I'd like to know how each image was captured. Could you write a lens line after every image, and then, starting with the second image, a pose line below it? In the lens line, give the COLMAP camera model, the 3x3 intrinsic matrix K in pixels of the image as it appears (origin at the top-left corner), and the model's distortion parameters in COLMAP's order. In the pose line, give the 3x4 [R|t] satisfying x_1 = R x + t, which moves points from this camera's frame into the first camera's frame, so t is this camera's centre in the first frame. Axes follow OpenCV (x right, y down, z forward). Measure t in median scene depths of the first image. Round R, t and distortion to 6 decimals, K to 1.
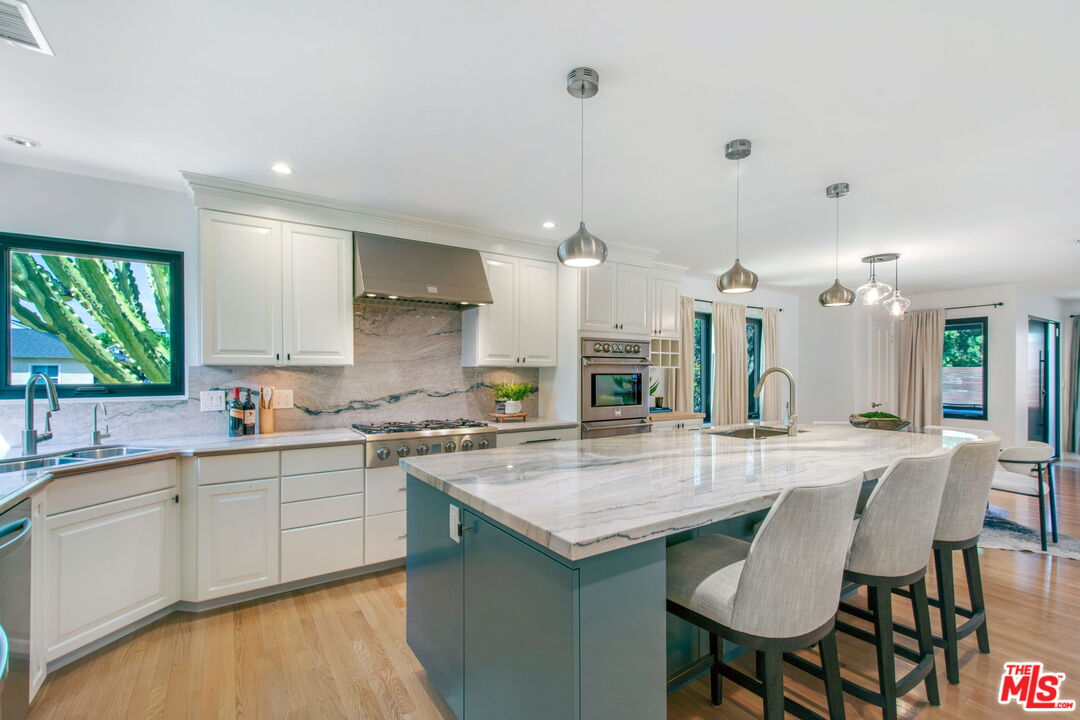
lens RADIAL K [[475.6, 0, 546.7], [0, 475.6, 369.7], [0, 0, 1]] dist [0.006898, -0.003049]
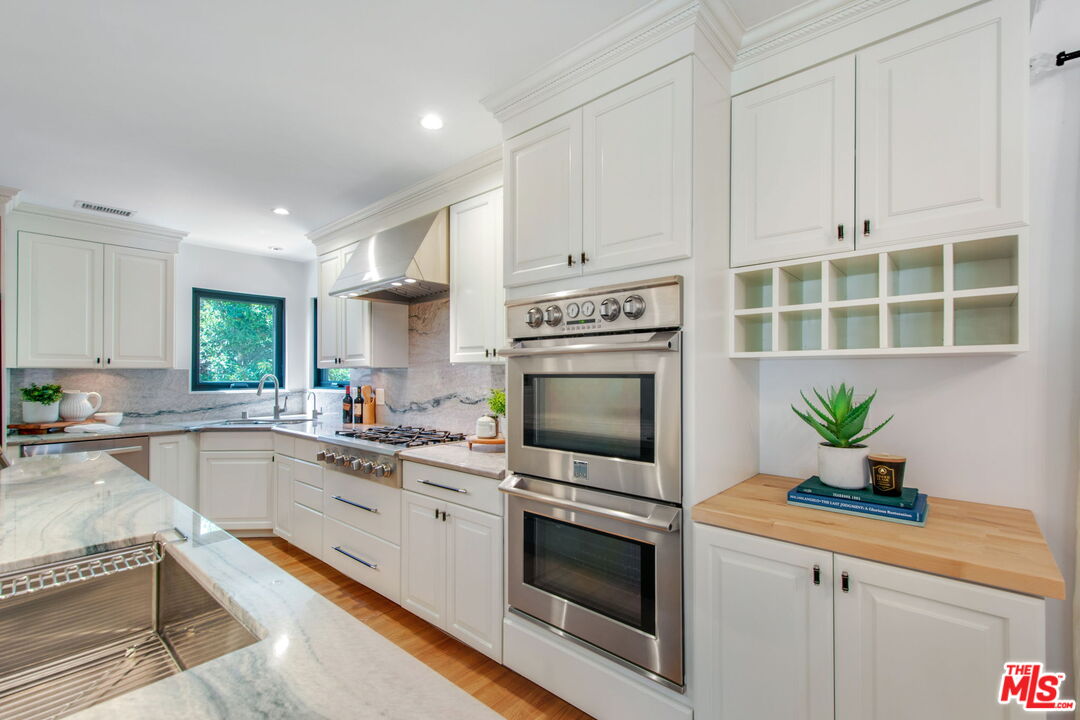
lens RADIAL K [[475.6, 0, 543.7], [0, 475.6, 368.3], [0, 0, 1]] dist [0.006898, -0.003049]
pose [[0.258741, -0.011500, -0.965878, 0.597432], [0.013276, 0.999877, -0.008348, 0.006615], [0.965855, -0.010663, 0.258862, 0.960070]]
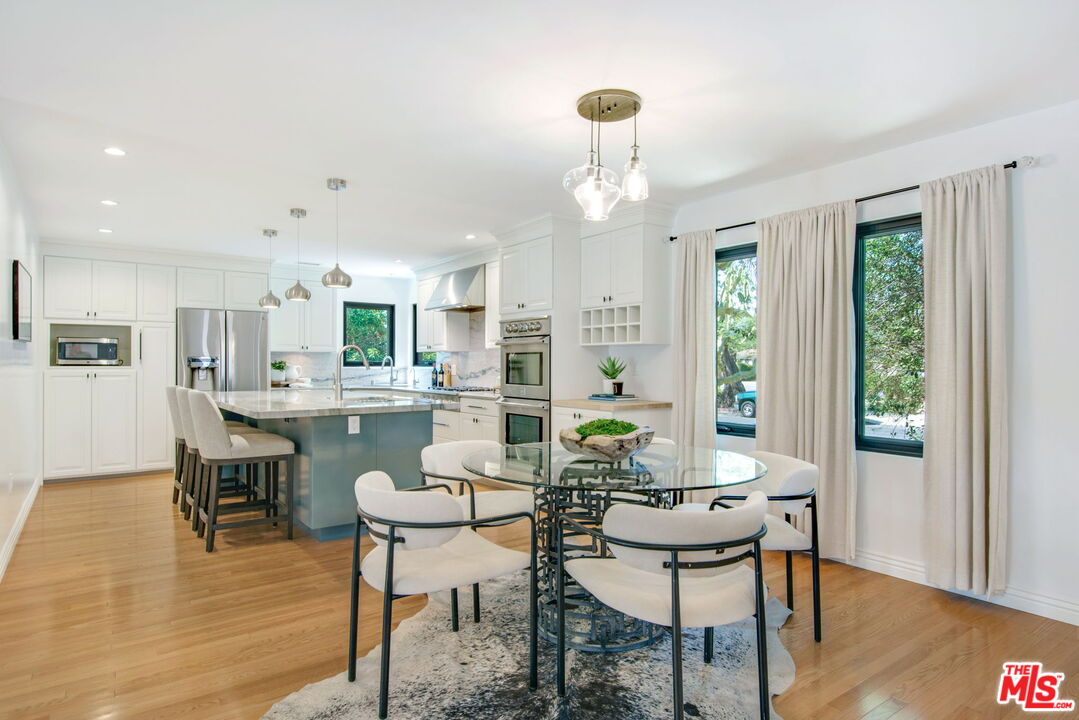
lens RADIAL K [[596.1, 0, 540.7], [0, 596.1, 359.9], [0, 0, 1]] dist [0.001613, -0.000338]
pose [[0.044200, -0.005838, -0.999006, 1.568955], [0.010517, 0.999930, -0.005378, 0.034336], [0.998967, -0.010269, 0.044258, 1.092112]]
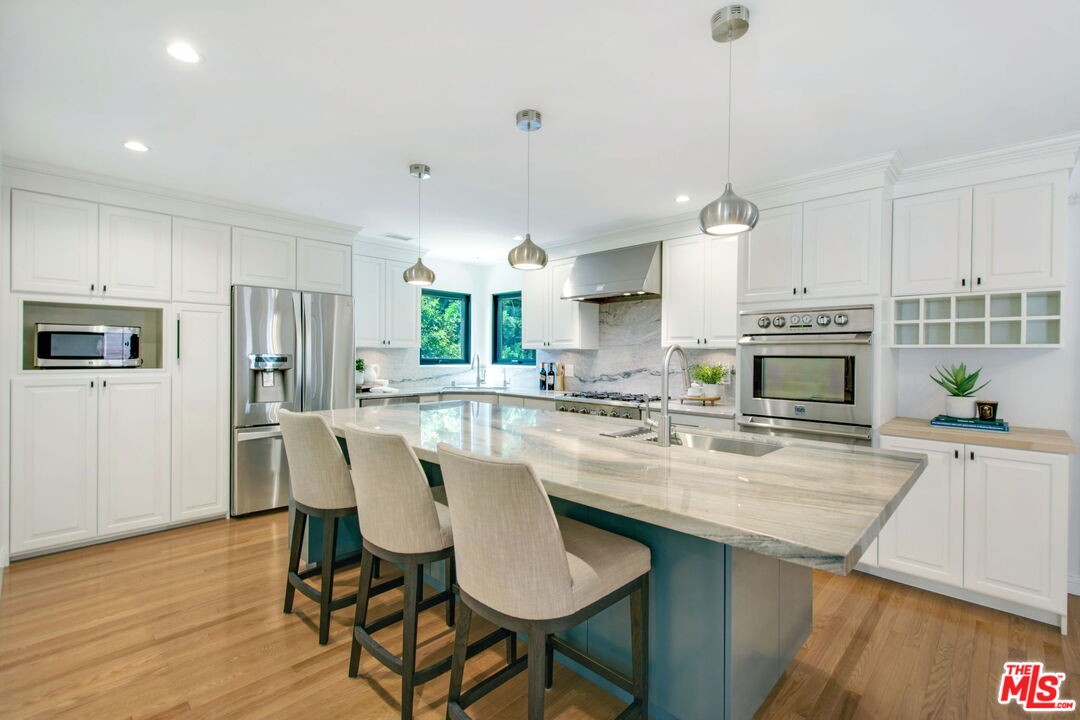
lens RADIAL K [[475.6, 0, 546.2], [0, 475.6, 352.7], [0, 0, 1]] dist [0.006898, -0.003049]
pose [[0.212131, -0.001011, -0.977241, 0.861191], [0.002354, 0.999997, -0.000524, 0.002749], [0.977238, -0.002189, 0.212133, 0.522218]]
